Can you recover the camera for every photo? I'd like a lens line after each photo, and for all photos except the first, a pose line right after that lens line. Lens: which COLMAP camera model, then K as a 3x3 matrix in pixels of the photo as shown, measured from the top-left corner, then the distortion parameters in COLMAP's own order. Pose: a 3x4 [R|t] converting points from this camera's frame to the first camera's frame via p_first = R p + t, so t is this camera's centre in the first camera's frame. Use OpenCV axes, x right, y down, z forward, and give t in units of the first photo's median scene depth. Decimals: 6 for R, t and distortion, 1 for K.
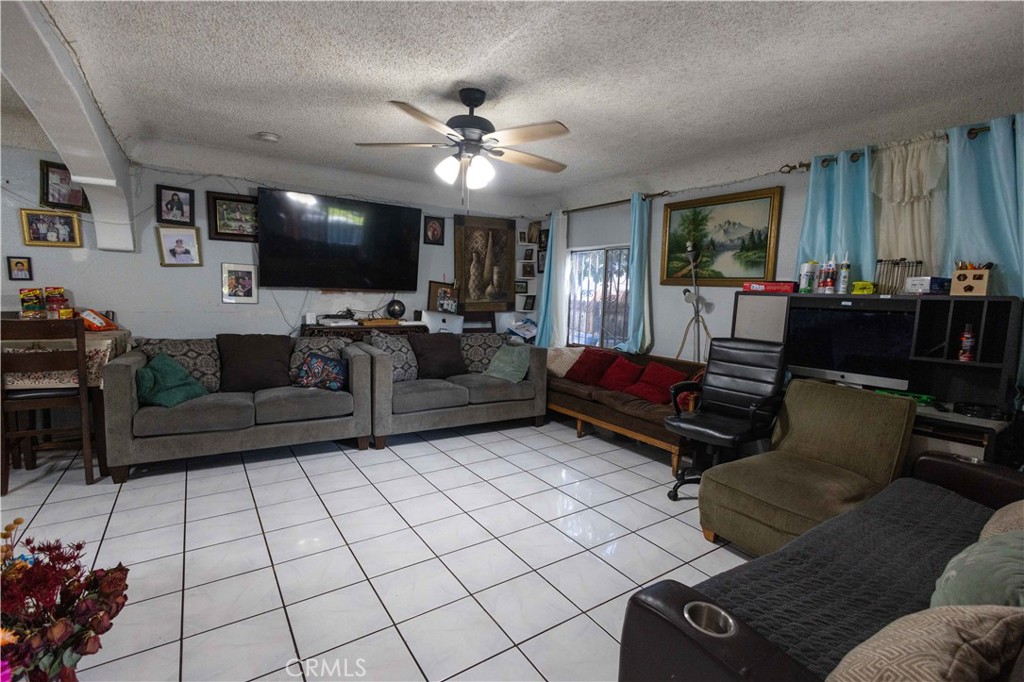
lens RADIAL K [[470.6, 0, 514.0], [0, 470.6, 343.7], [0, 0, 1]] dist [0.013256, -0.000676]
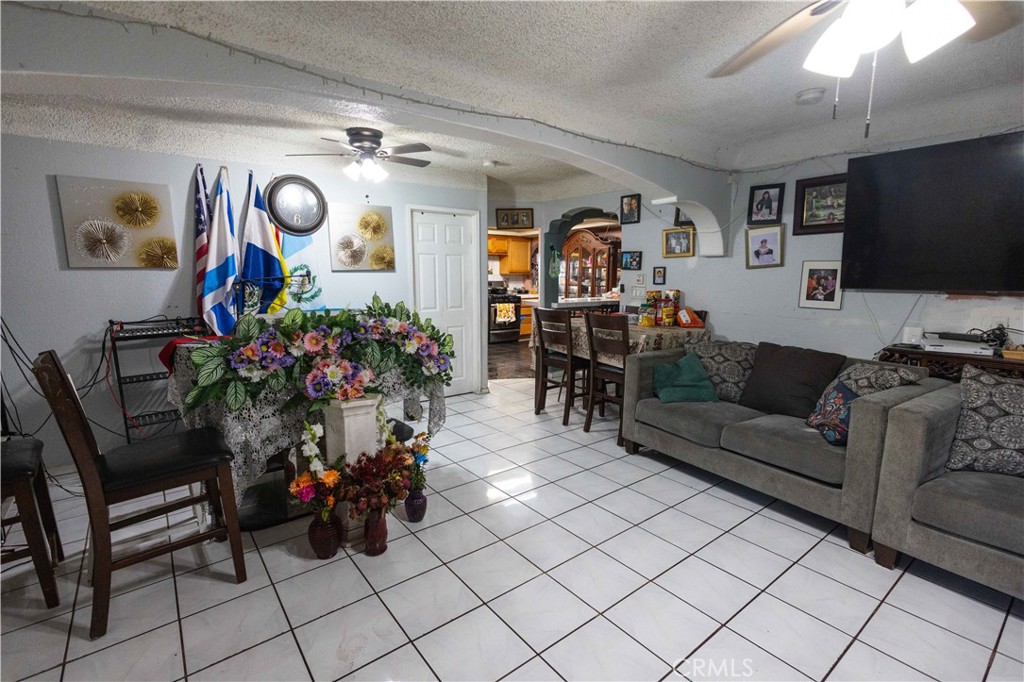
lens RADIAL K [[470.6, 0, 514.1], [0, 470.6, 343.0], [0, 0, 1]] dist [0.013256, -0.000676]
pose [[0.067331, 0.116422, -0.990915, 0.238130], [-0.113003, 0.987668, 0.108362, -0.062871], [0.991311, 0.104680, 0.079657, 0.465846]]
